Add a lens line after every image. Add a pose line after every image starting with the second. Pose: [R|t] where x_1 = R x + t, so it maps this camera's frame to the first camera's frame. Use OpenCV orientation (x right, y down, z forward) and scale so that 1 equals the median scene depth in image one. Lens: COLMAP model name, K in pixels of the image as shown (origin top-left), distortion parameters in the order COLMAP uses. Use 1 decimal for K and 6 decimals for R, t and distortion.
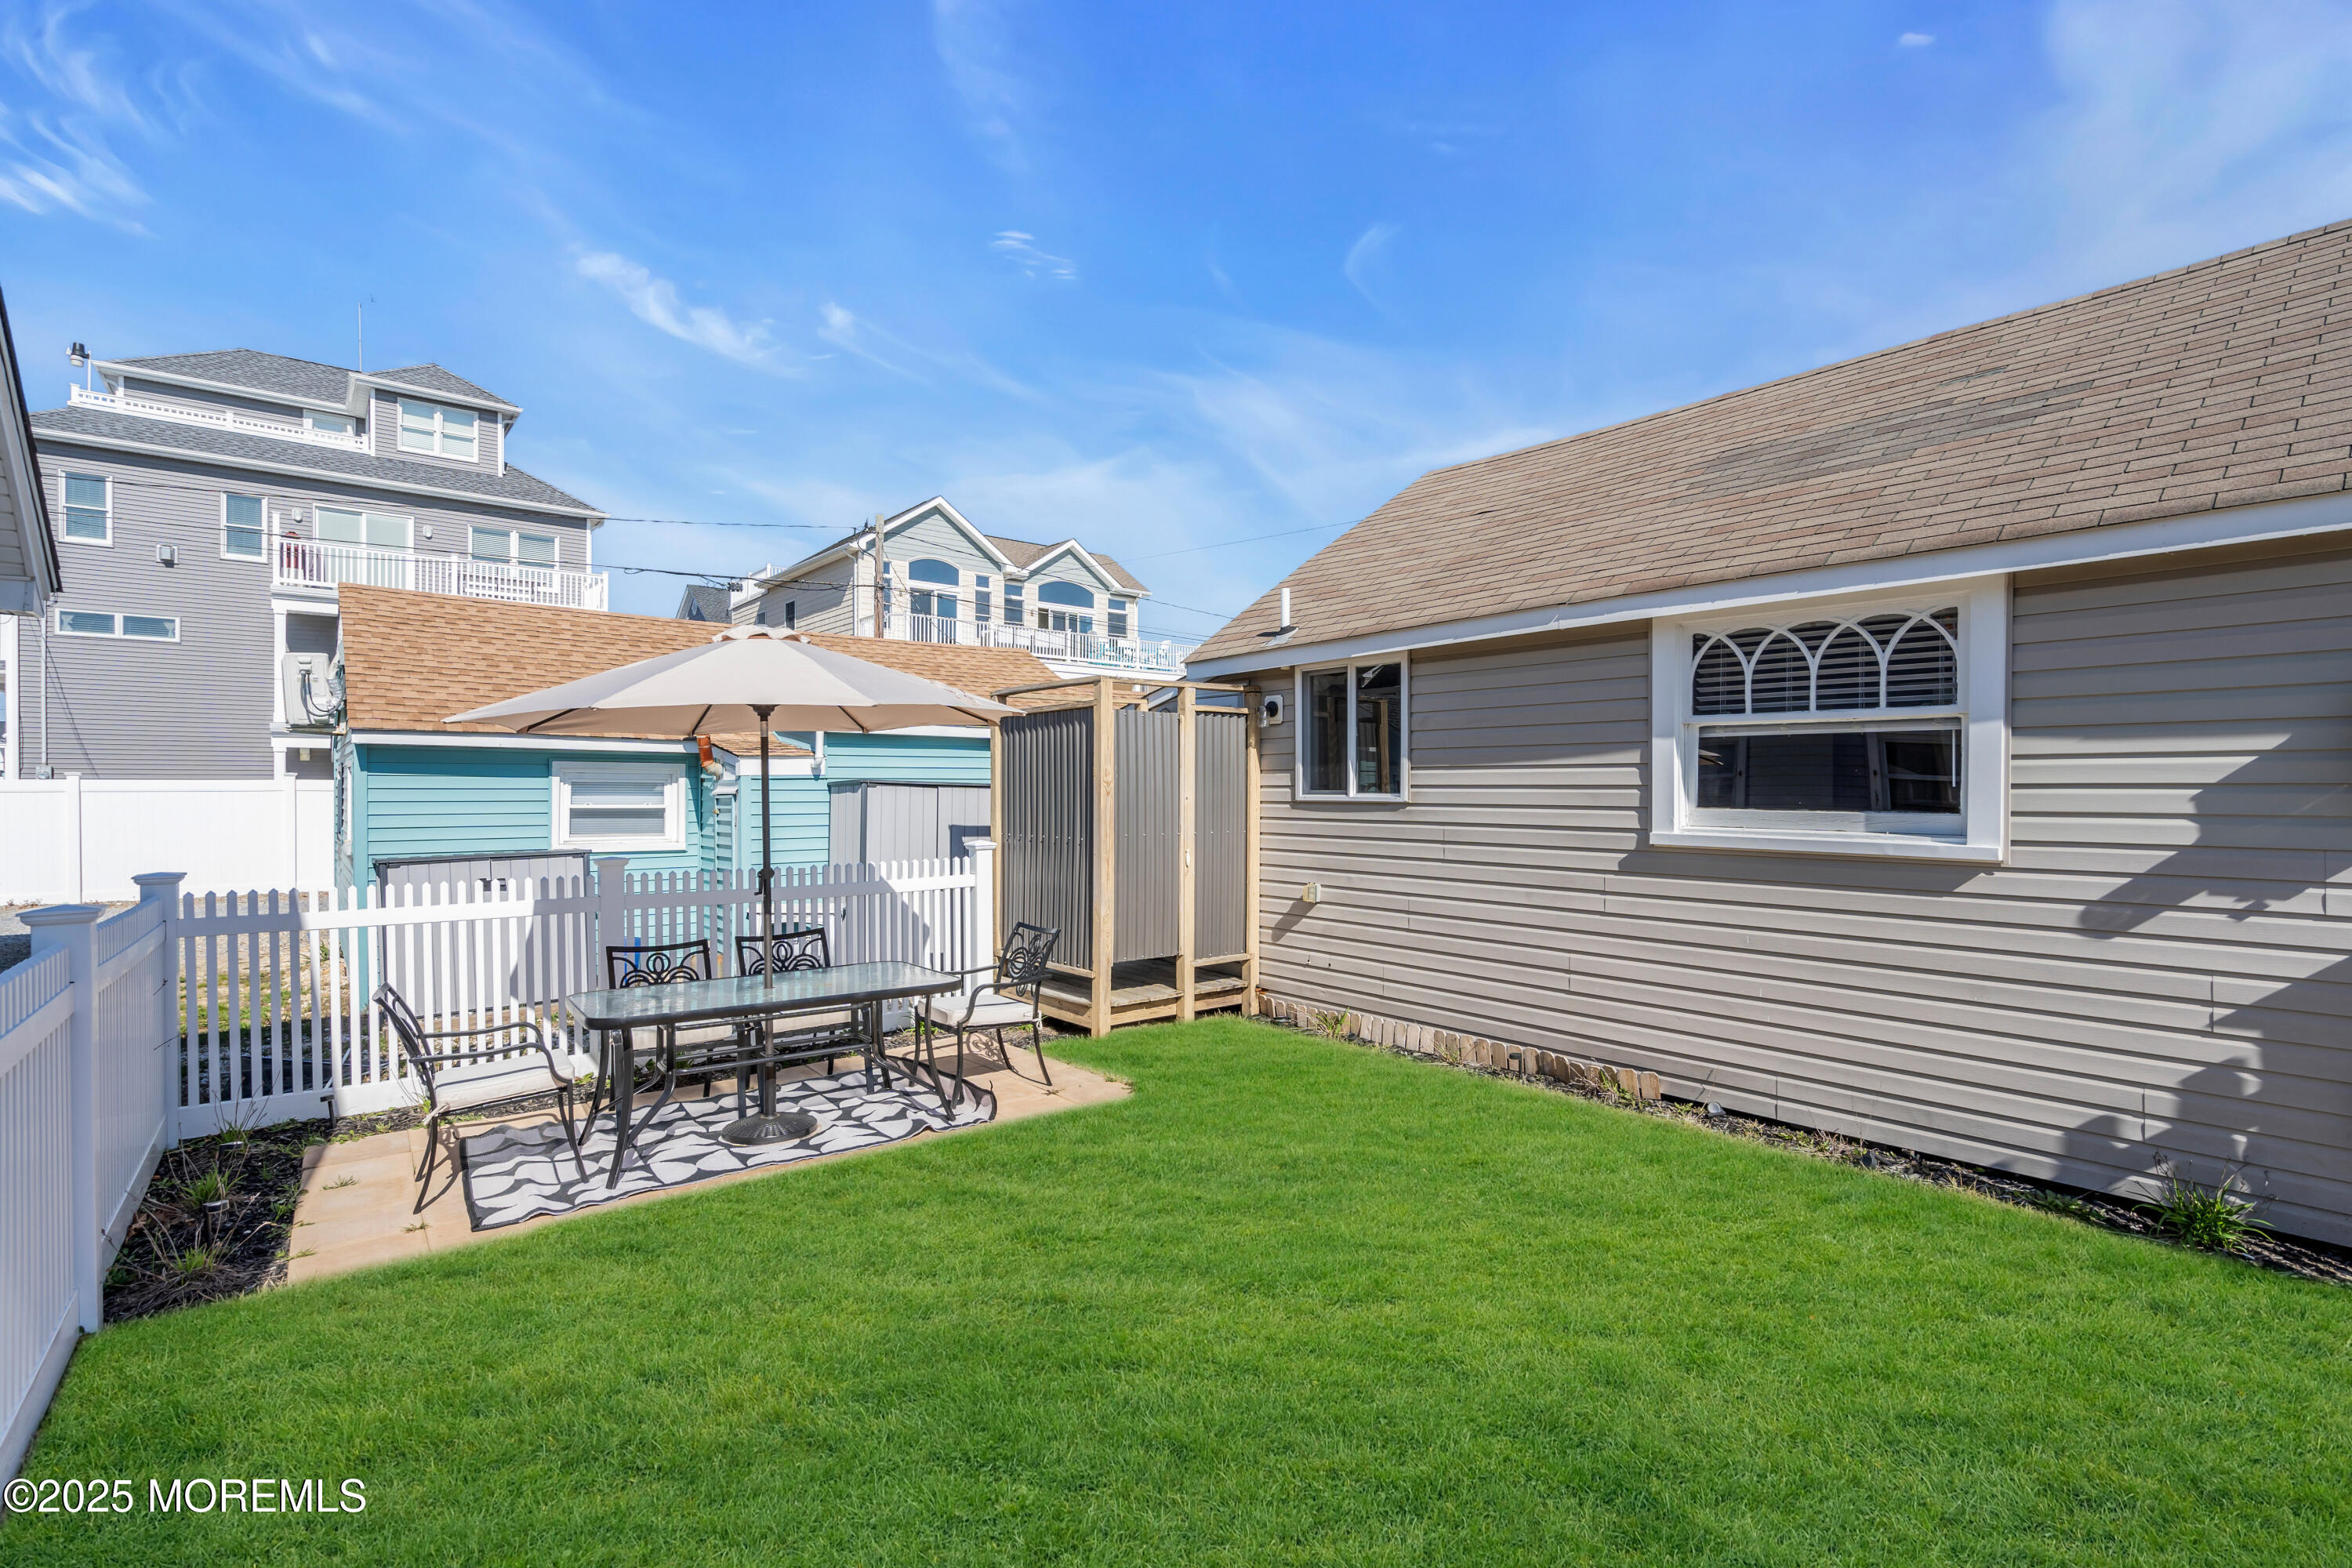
lens RADIAL K [[1085.5, 0, 1171.5], [0, 1085.5, 795.3], [0, 0, 1]] dist [-0.005527, 0.000134]
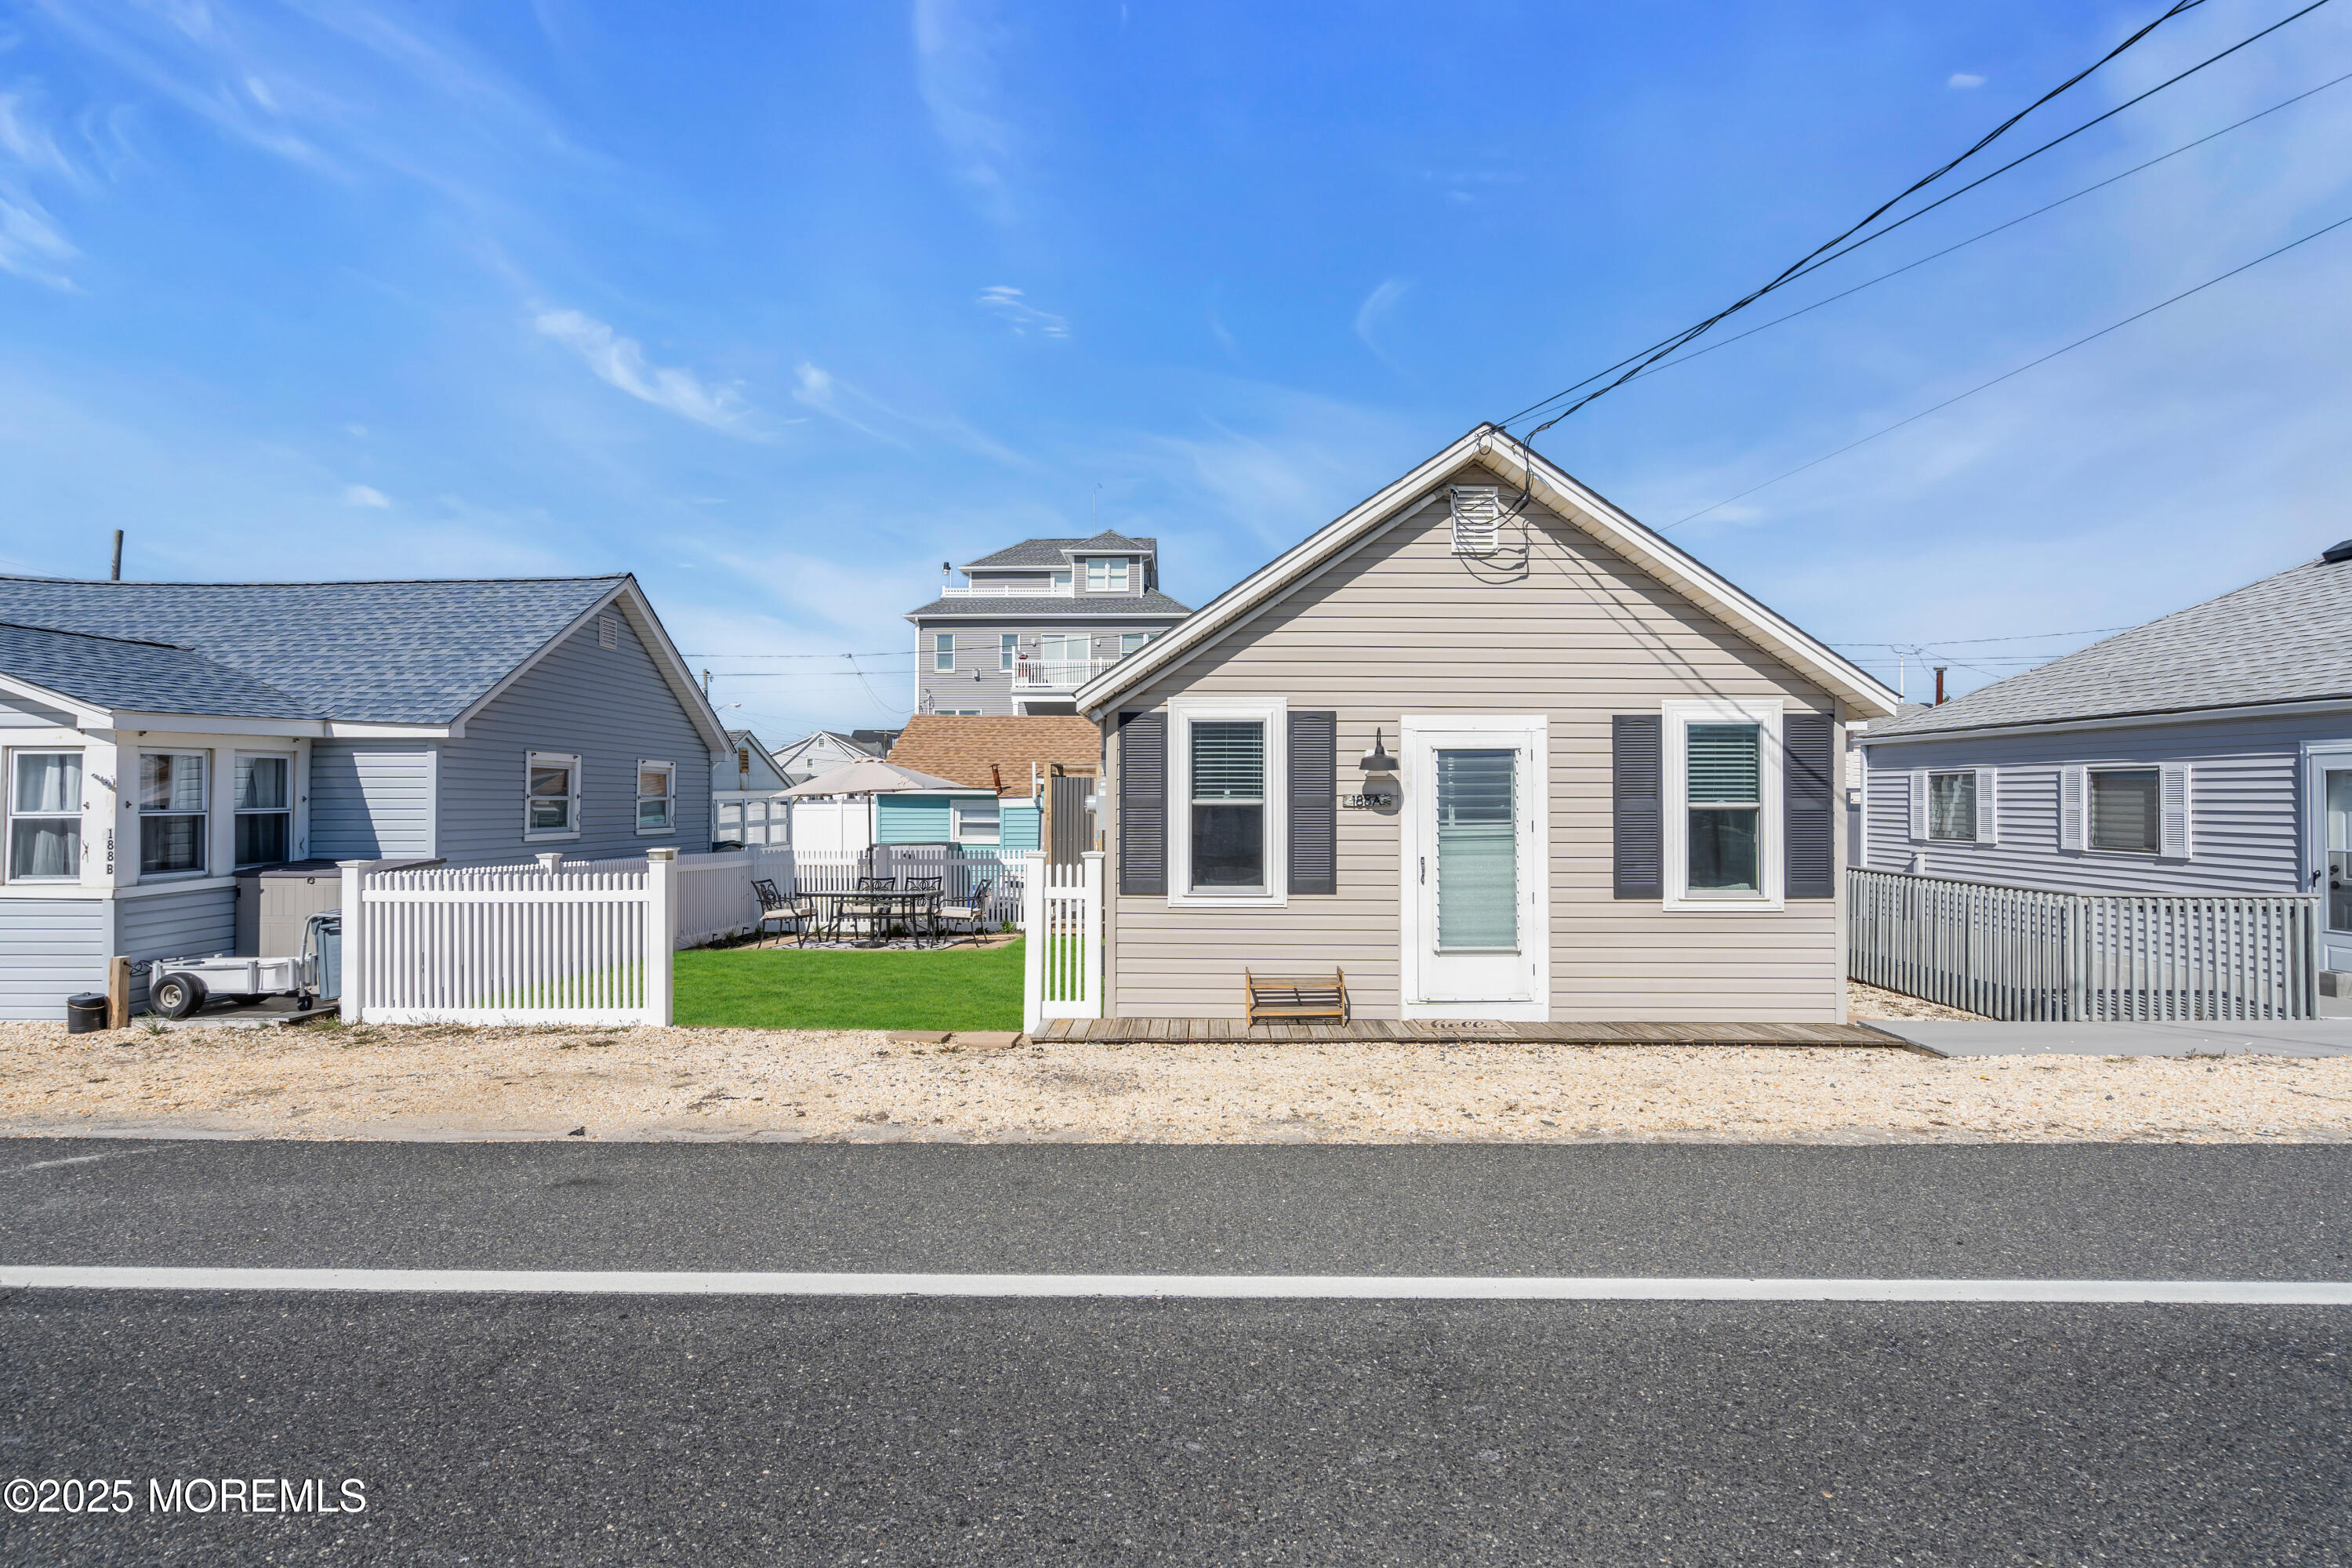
lens RADIAL K [[1085.5, 0, 1173.8], [0, 1085.5, 787.4], [0, 0, 1]] dist [-0.005527, 0.000134]
pose [[0.743442, -0.011123, -0.668708, 1.198971], [0.000660, 0.999873, -0.015897, -0.021189], [0.668800, 0.011377, 0.743355, -0.248090]]
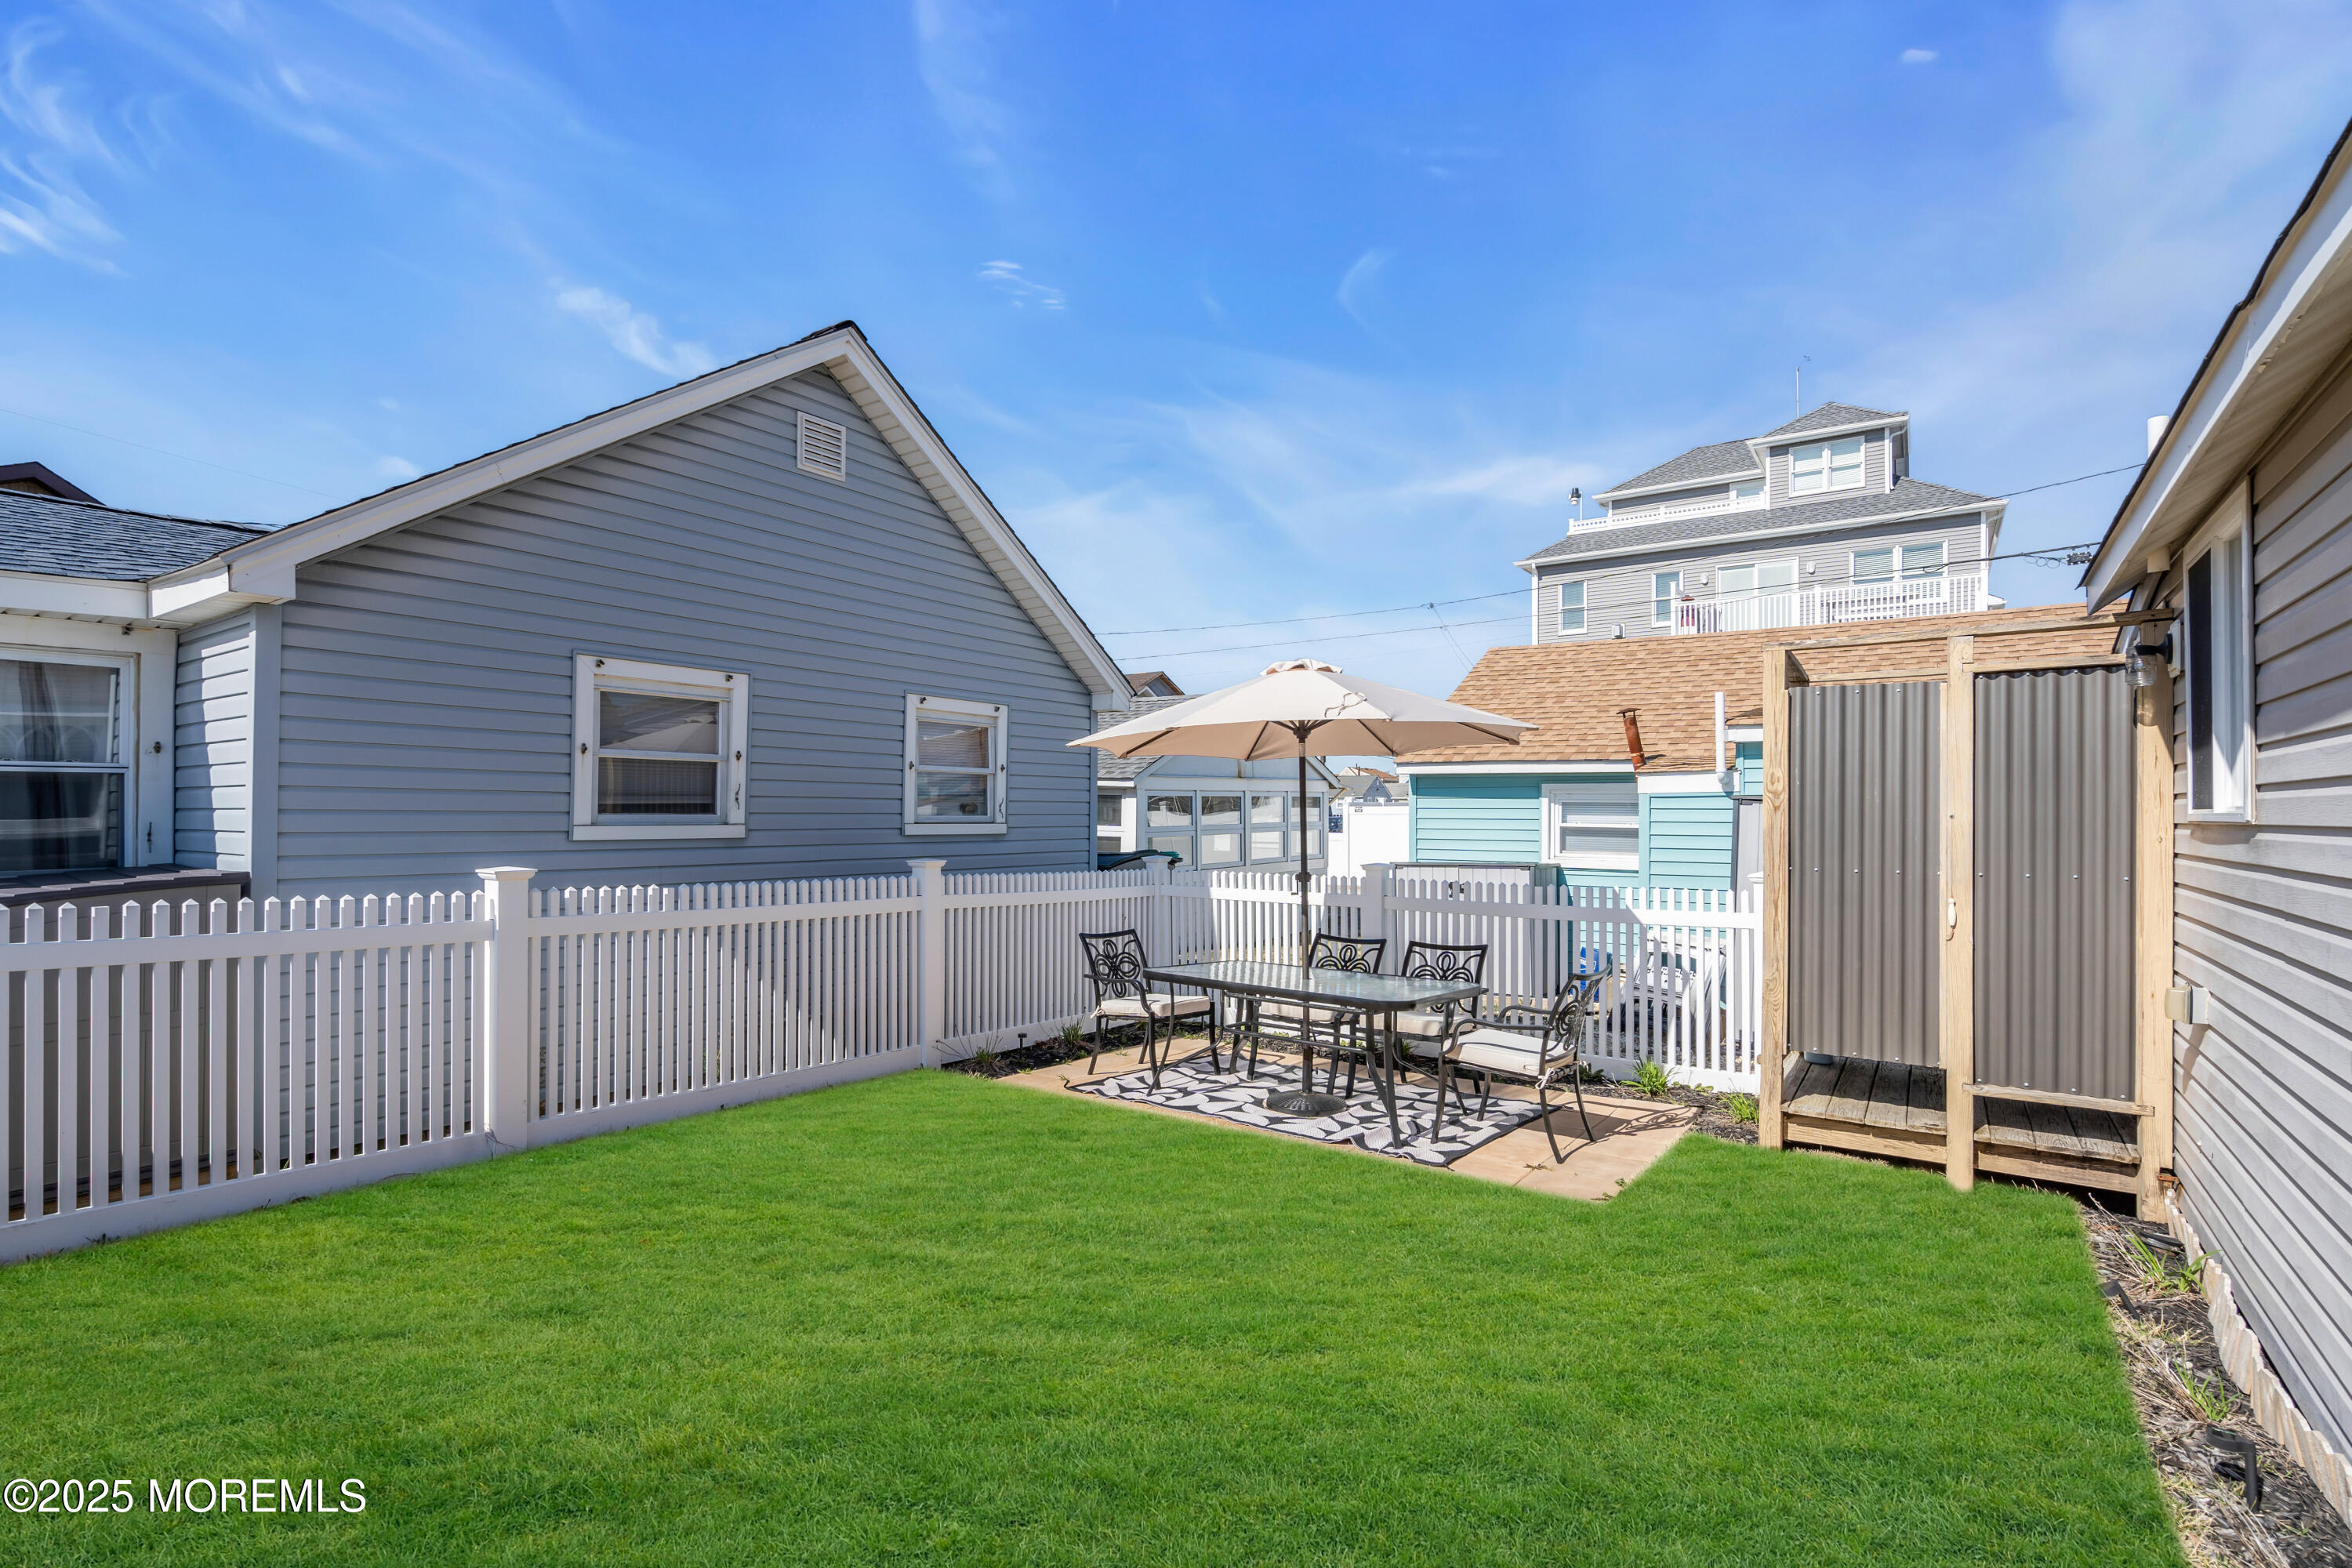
lens RADIAL K [[1085.5, 0, 1164.1], [0, 1085.5, 801.1], [0, 0, 1]] dist [-0.005527, 0.000134]
pose [[0.249284, -0.011655, -0.968360, 0.452574], [-0.008342, 0.999865, -0.014182, 0.005763], [0.968394, 0.011613, 0.249154, 0.373466]]
